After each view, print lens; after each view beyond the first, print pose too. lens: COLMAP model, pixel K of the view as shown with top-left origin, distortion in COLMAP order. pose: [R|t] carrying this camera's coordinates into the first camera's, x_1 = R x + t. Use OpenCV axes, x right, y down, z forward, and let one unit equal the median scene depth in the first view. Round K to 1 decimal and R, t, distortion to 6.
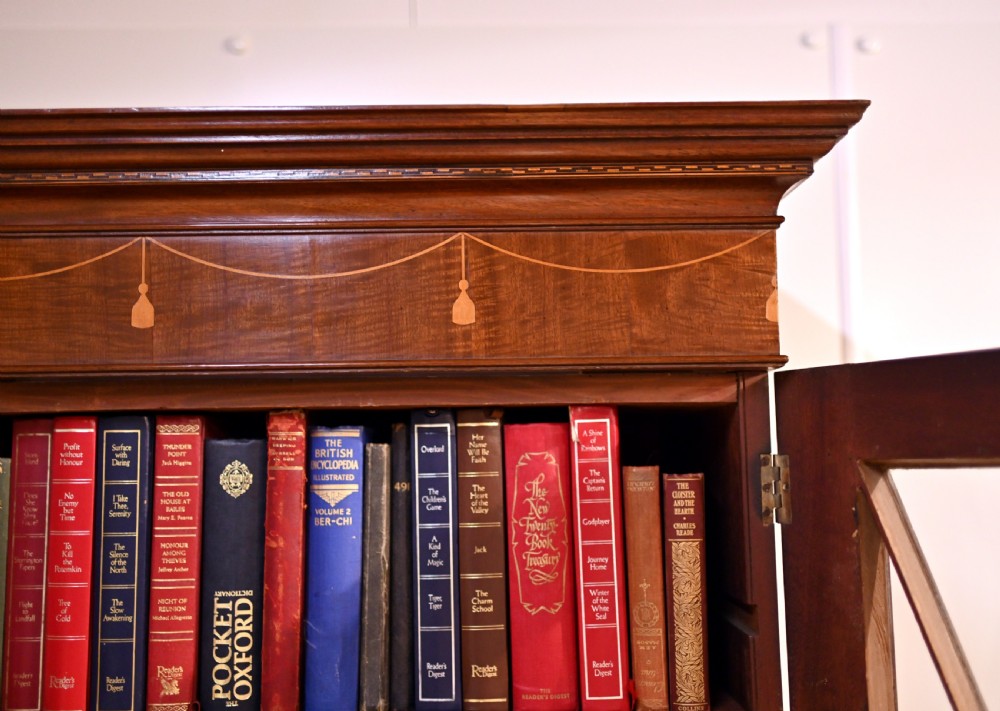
lens RADIAL K [[1072.2, 0, 504.7], [0, 1072.2, 359.4], [0, 0, 1]] dist [0.012442, 0.000000]
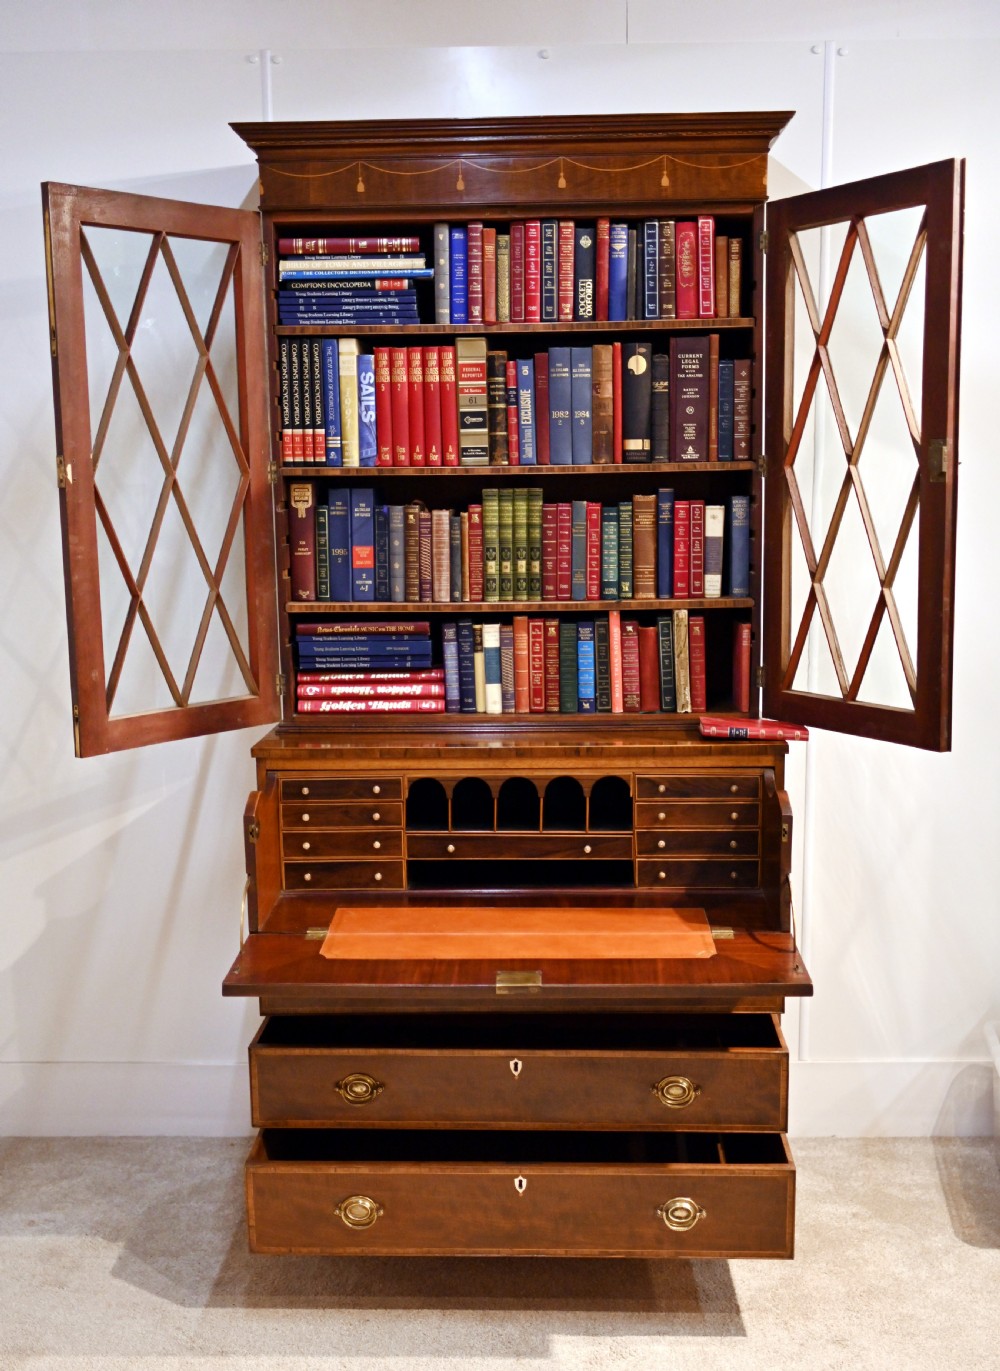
lens RADIAL K [[1530.3, 0, 513.3], [0, 1530.3, 716.5], [0, 0, 1]] dist [0.003046, 0.000000]
pose [[0.999109, 0.009712, -0.041083, -0.271121], [0.001554, 0.964054, 0.265704, 0.260587], [0.042187, -0.265531, 0.963179, -3.573238]]
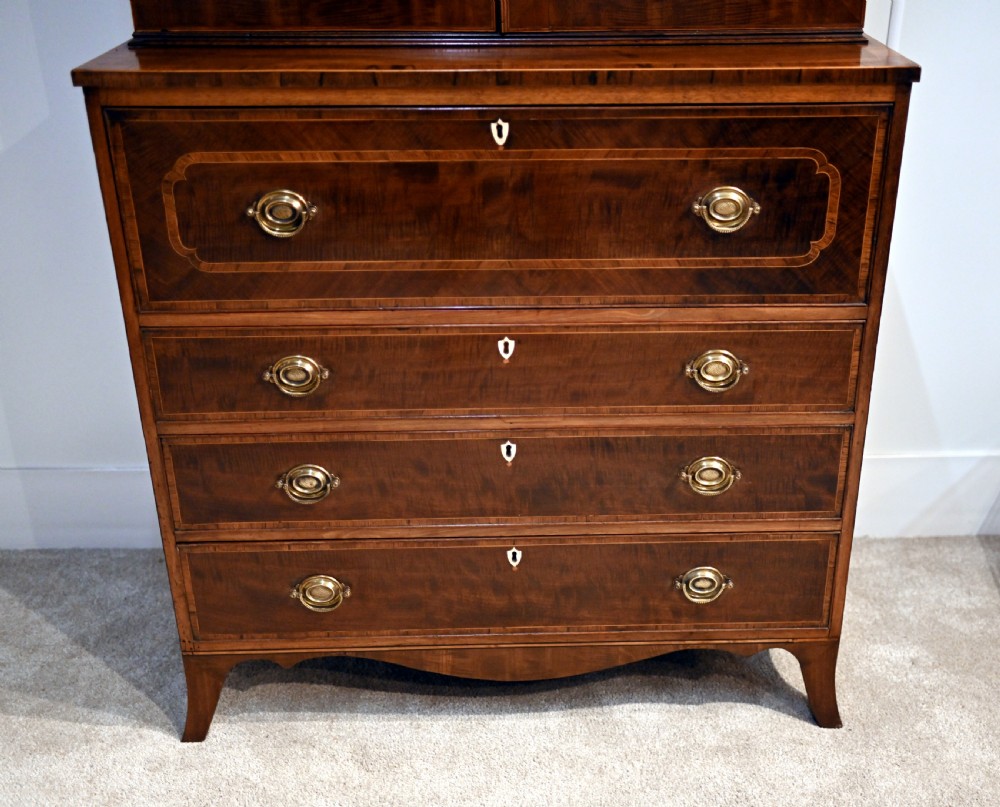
lens RADIAL K [[1204.0, 0, 558.3], [0, 1204.0, 411.6], [0, 0, 1]] dist [0.007825, 0.000000]
pose [[0.999774, 0.007525, 0.019877, -0.366959], [-0.017040, 0.842765, 0.538012, 0.840774], [-0.012703, -0.538229, 0.842703, -1.594842]]
